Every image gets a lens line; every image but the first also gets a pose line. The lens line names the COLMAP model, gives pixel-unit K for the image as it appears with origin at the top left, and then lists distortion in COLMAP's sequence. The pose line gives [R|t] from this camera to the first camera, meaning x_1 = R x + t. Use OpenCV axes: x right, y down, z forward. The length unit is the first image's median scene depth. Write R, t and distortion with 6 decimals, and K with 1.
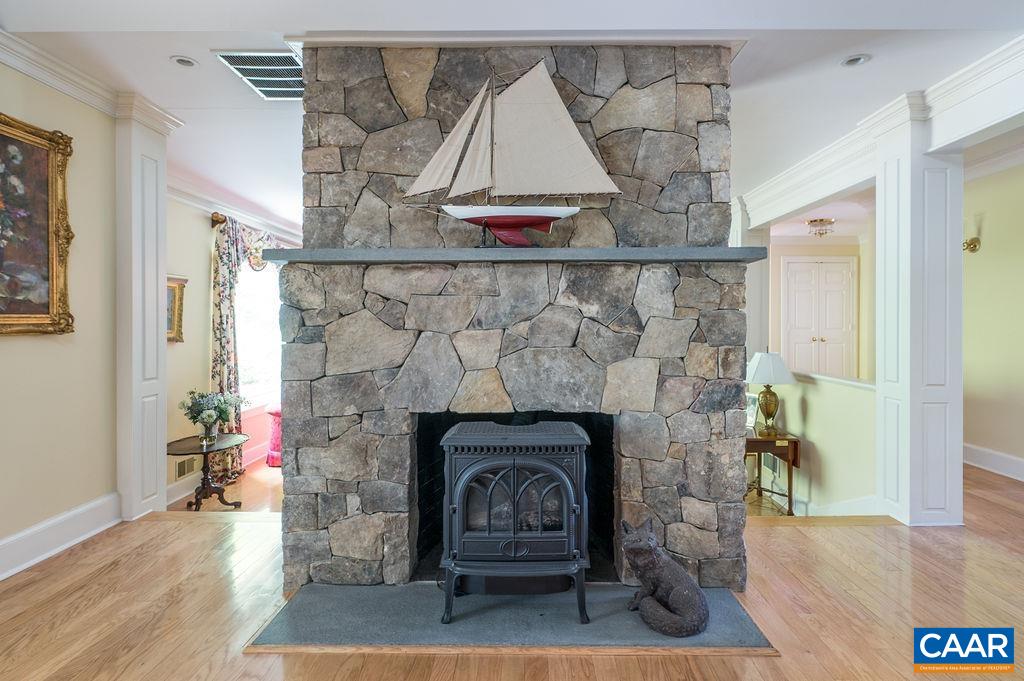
lens RADIAL K [[524.1, 0, 514.2], [0, 524.1, 322.1], [0, 0, 1]] dist [0.000606, 0.000093]
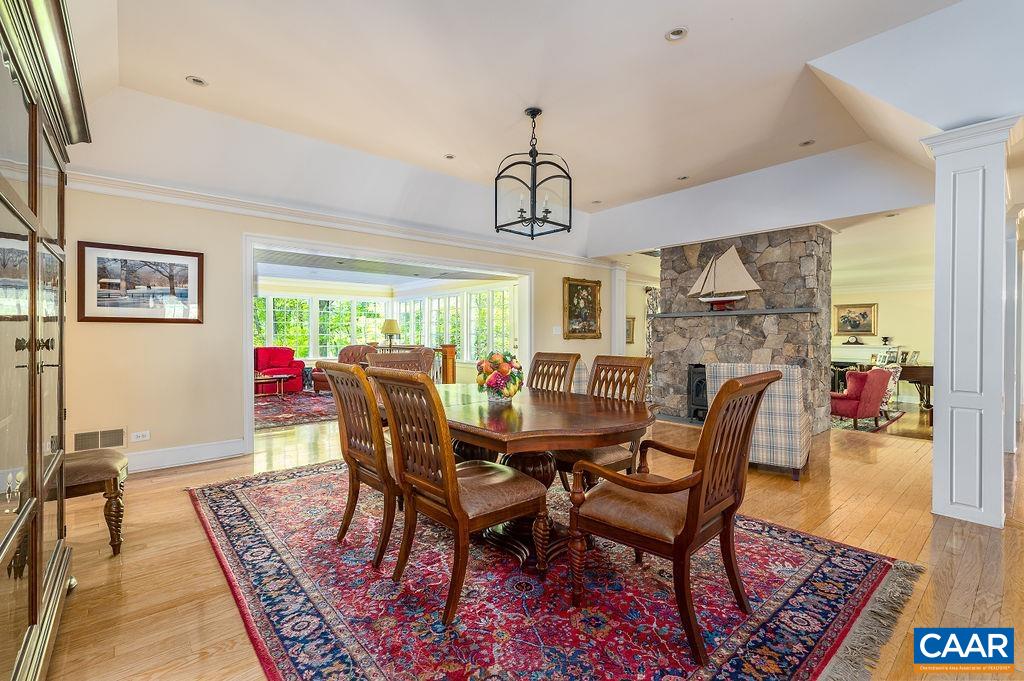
lens RADIAL K [[441.6, 0, 512.0], [0, 441.6, 340.5], [0, 0, 1]] dist [-0.001487, -0.000148]
pose [[0.650625, 0.009709, -0.759337, 1.113773], [-0.001428, 0.999932, 0.011562, 0.001369], [0.759398, -0.006438, 0.650595, -1.517689]]
